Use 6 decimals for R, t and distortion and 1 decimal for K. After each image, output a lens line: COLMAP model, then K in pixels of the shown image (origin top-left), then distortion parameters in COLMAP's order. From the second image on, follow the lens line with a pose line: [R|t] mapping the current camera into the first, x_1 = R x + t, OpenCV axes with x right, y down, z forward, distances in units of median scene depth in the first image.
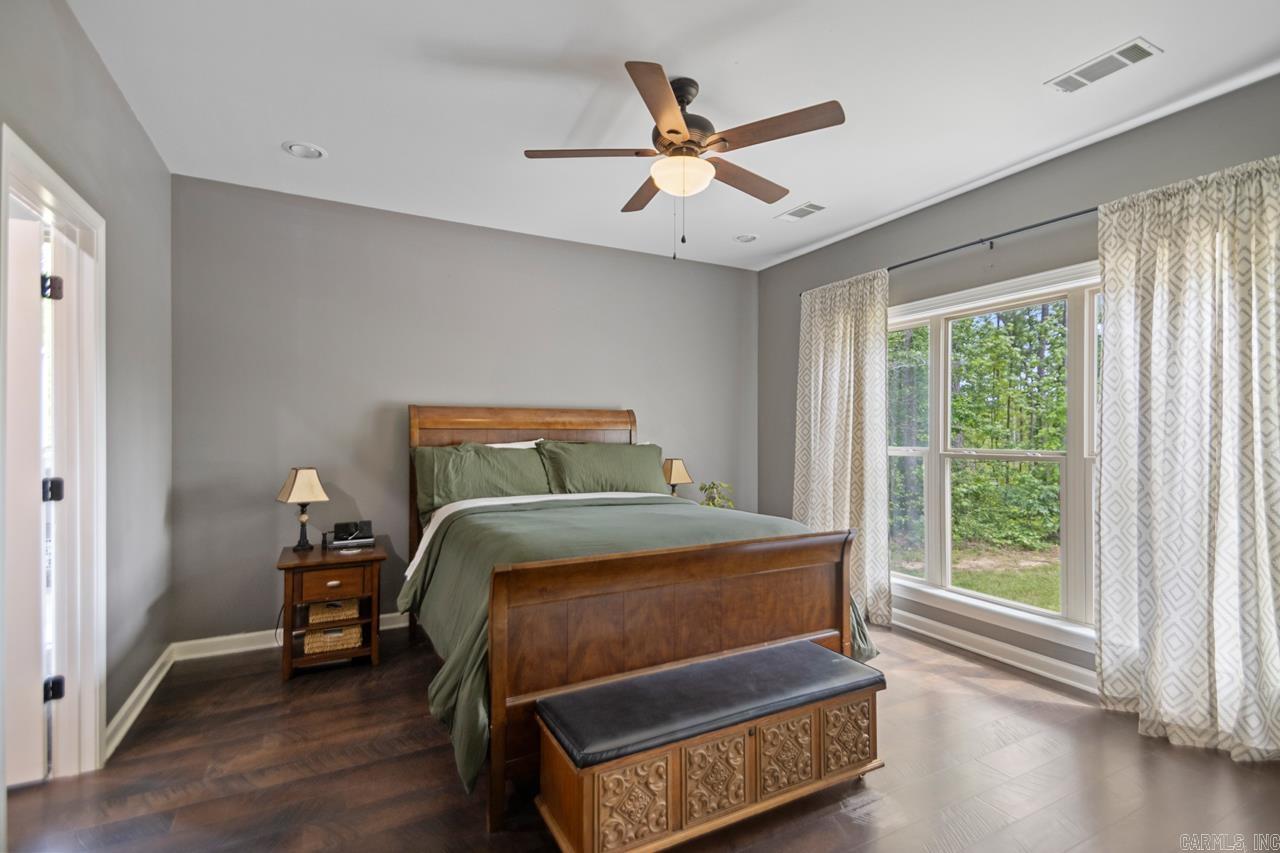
lens RADIAL K [[588.2, 0, 647.5], [0, 588.2, 436.1], [0, 0, 1]] dist [0.020405, -0.013992]
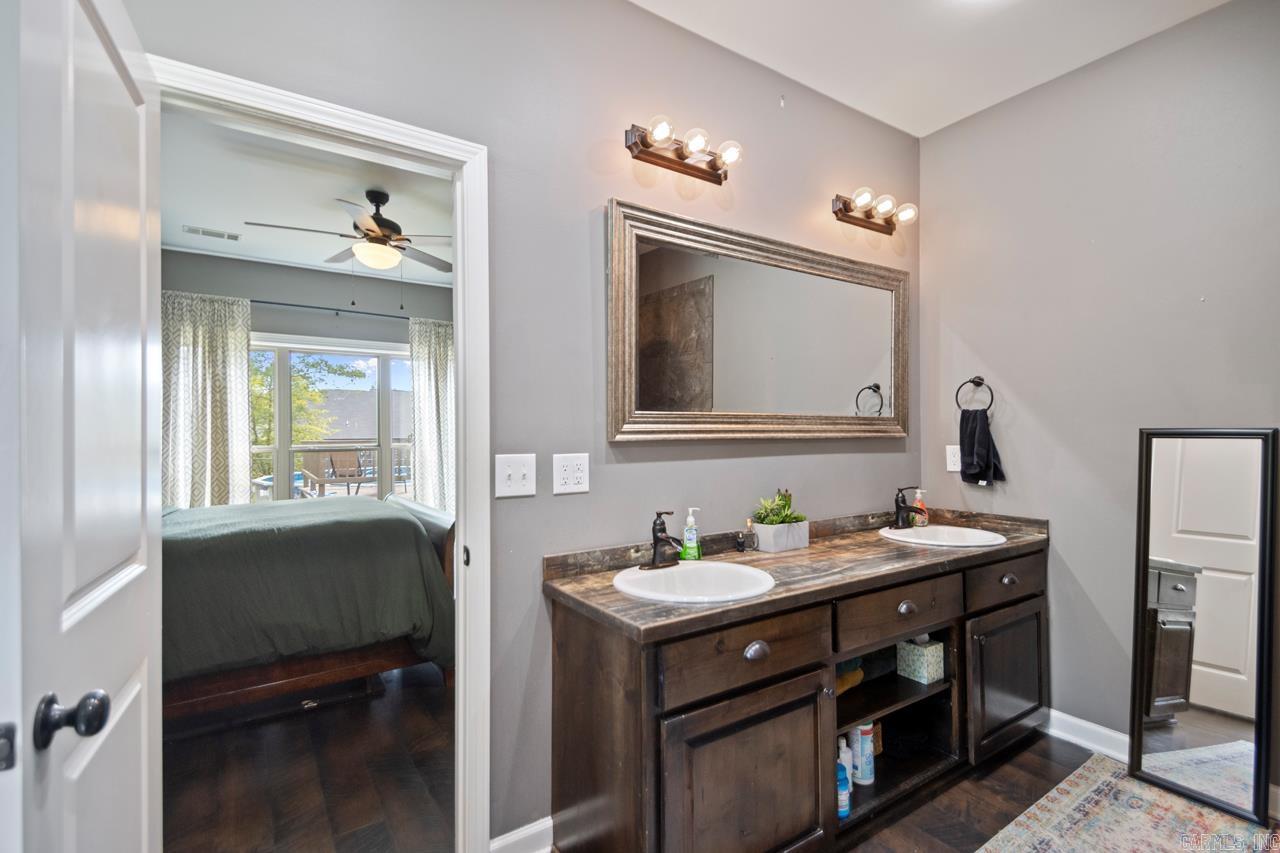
lens RADIAL K [[588.2, 0, 659.5], [0, 588.2, 431.2], [0, 0, 1]] dist [0.020405, -0.013992]
pose [[-0.126330, 0.002656, 0.991985, -0.934506], [0.009422, 0.999955, -0.001478, -0.002648], [-0.991944, 0.009159, -0.126349, 0.321223]]
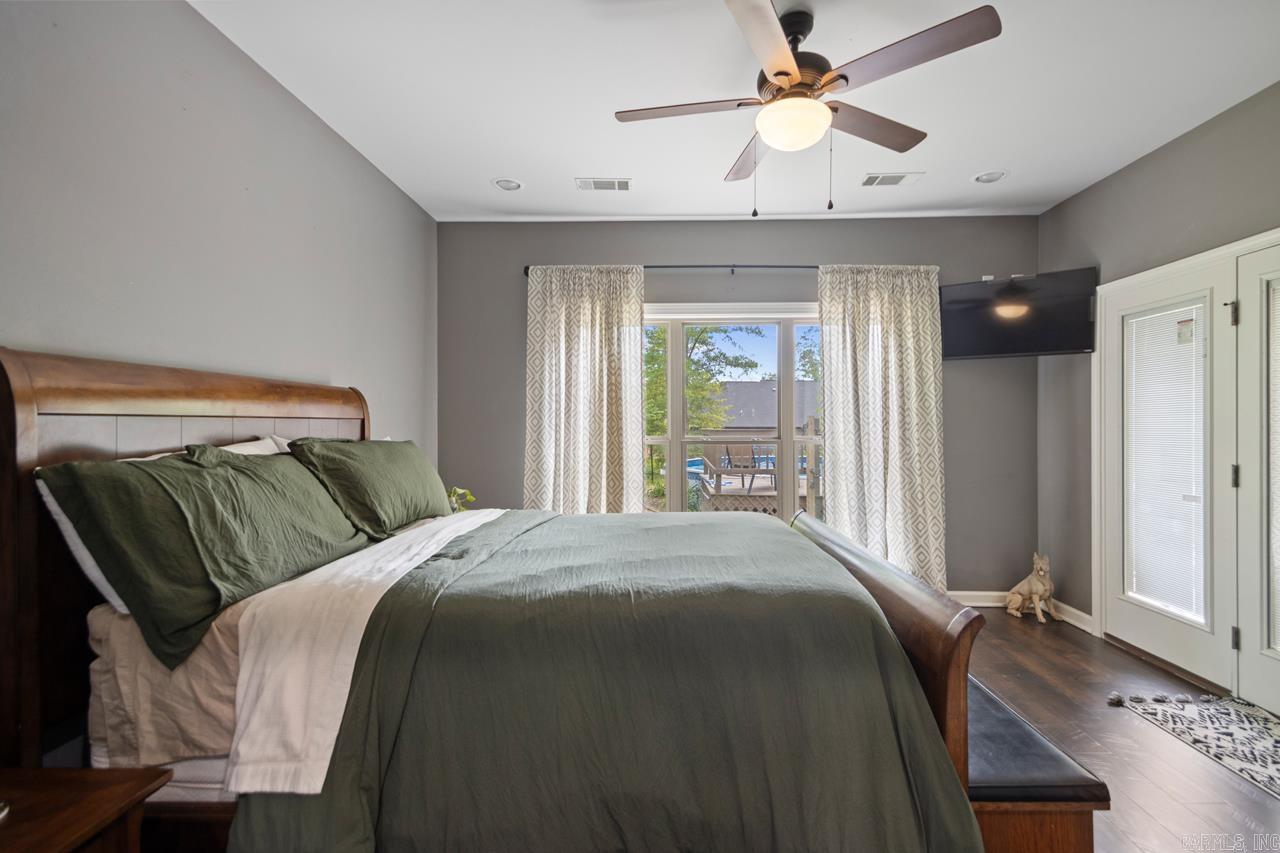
lens RADIAL K [[588.2, 0, 651.6], [0, 588.2, 422.4], [0, 0, 1]] dist [0.020405, -0.013992]
pose [[0.488454, -0.000312, 0.872590, -0.511220], [0.004092, 0.999990, -0.001934, -0.003887], [-0.872580, 0.004516, 0.488450, 0.485025]]
